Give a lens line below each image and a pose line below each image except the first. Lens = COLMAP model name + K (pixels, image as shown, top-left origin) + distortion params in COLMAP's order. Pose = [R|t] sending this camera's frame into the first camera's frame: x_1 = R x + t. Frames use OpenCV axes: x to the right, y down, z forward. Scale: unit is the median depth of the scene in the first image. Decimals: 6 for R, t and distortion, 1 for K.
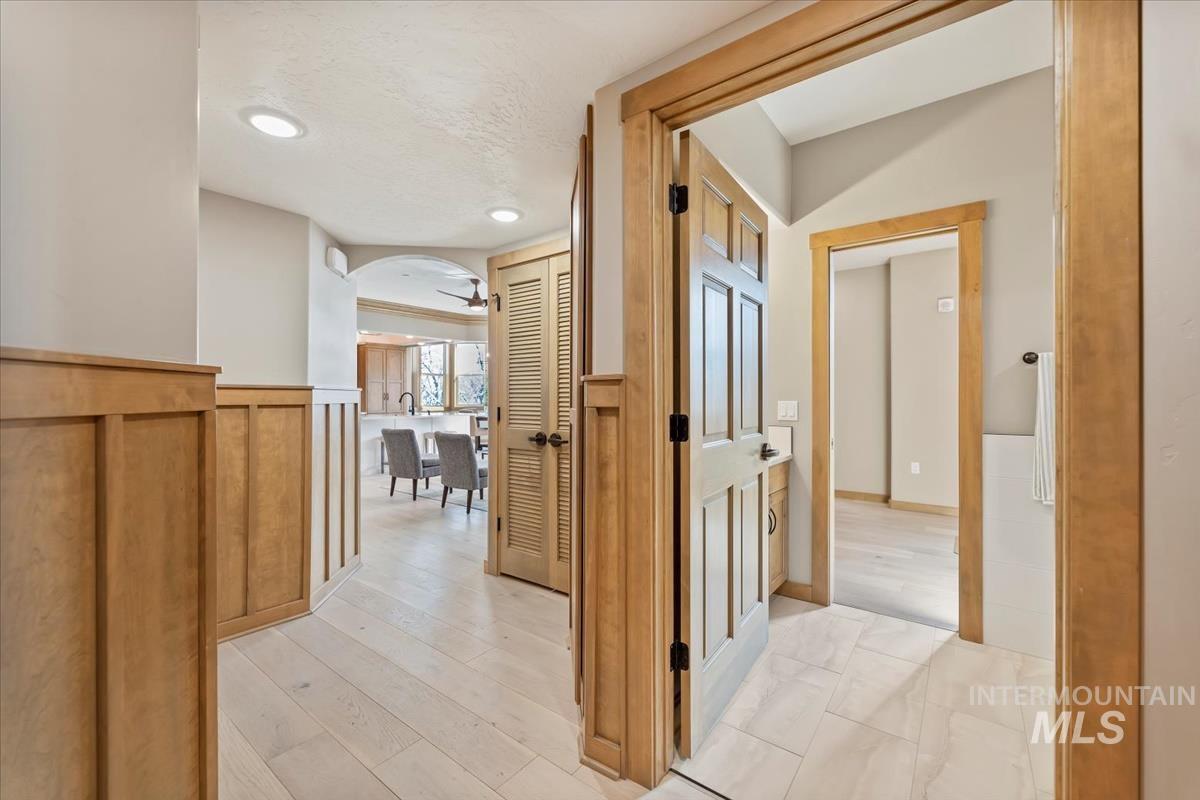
lens RADIAL K [[482.8, 0, 604.6], [0, 482.8, 394.0], [0, 0, 1]] dist [-0.001647, -0.000088]
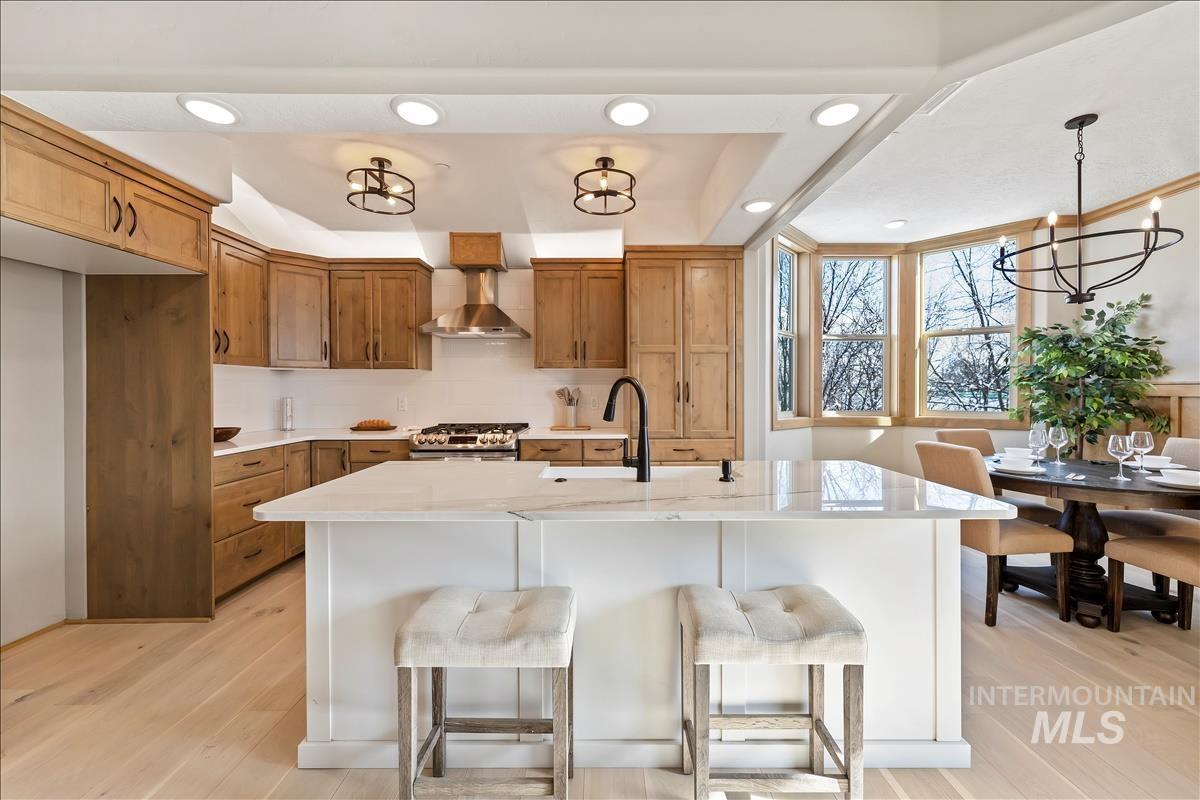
lens RADIAL K [[483.4, 0, 604.1], [0, 483.4, 394.9], [0, 0, 1]] dist [0.000519, 0.000208]
pose [[0.613311, 0.009613, -0.789783, -0.220925], [0.004864, 0.999861, 0.015948, 0.001760], [0.789826, -0.013623, 0.613179, 0.792856]]
